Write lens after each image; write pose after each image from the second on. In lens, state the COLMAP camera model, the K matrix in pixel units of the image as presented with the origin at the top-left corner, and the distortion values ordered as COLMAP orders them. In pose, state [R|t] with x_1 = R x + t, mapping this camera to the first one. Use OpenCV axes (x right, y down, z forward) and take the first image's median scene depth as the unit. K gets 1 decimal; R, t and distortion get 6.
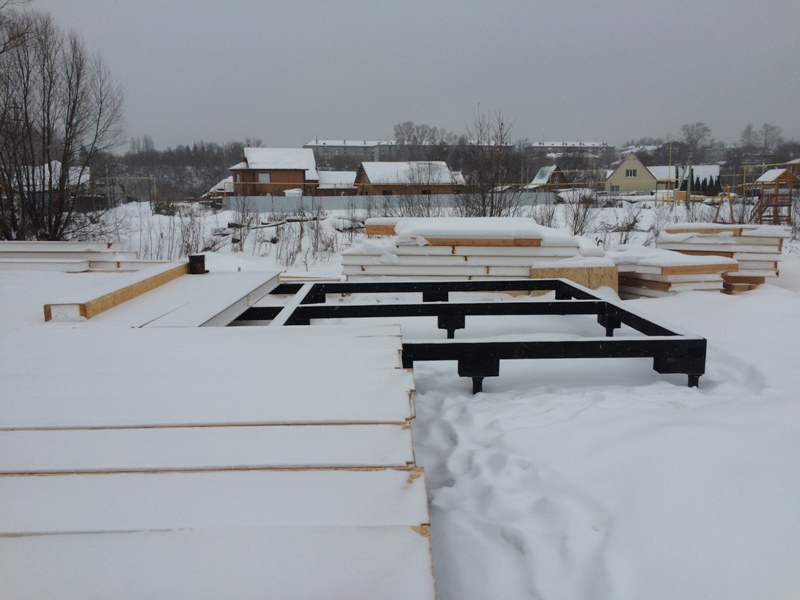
lens RADIAL K [[678.5, 0, 397.4], [0, 678.5, 301.2], [0, 0, 1]] dist [0.094085, -0.127592]
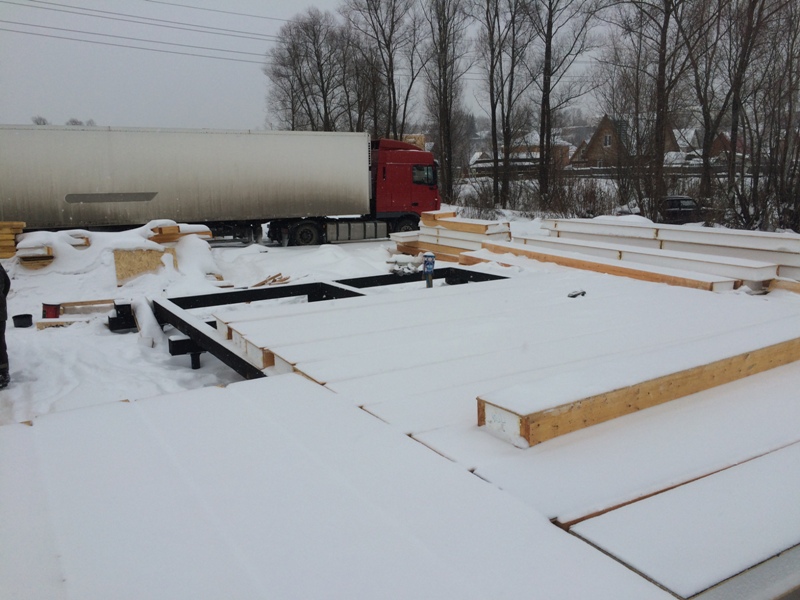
lens RADIAL K [[678.5, 0, 397.1], [0, 678.5, 298.4], [0, 0, 1]] dist [0.094085, -0.127592]
pose [[0.493953, 0.154283, -0.855691, -0.025077], [-0.108455, 0.987378, 0.115420, -0.037505], [0.862698, 0.035792, 0.504451, 0.192080]]
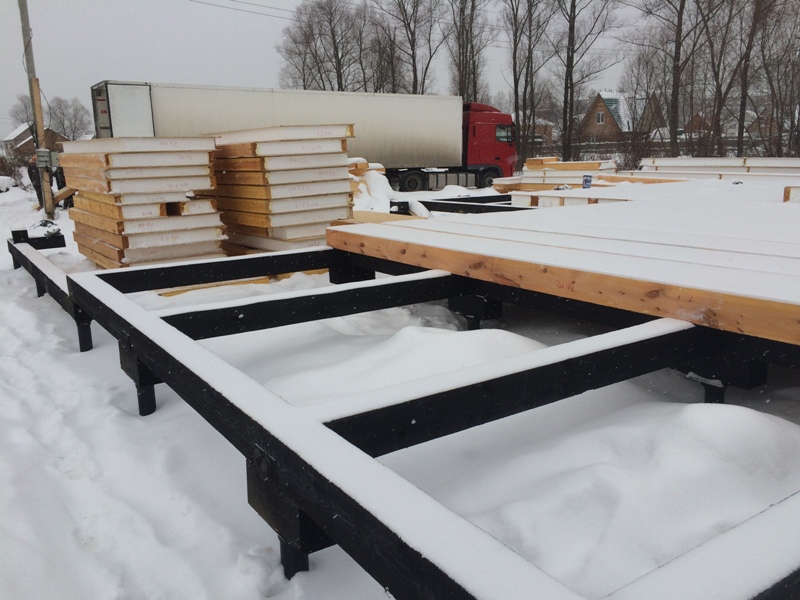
lens RADIAL K [[678.5, 0, 399.1], [0, 678.5, 298.6], [0, 0, 1]] dist [0.094085, -0.127592]
pose [[0.537095, 0.169772, -0.826261, 0.034096], [-0.105691, 0.985362, 0.133761, 0.029427], [0.836874, 0.015486, 0.547176, -0.044200]]
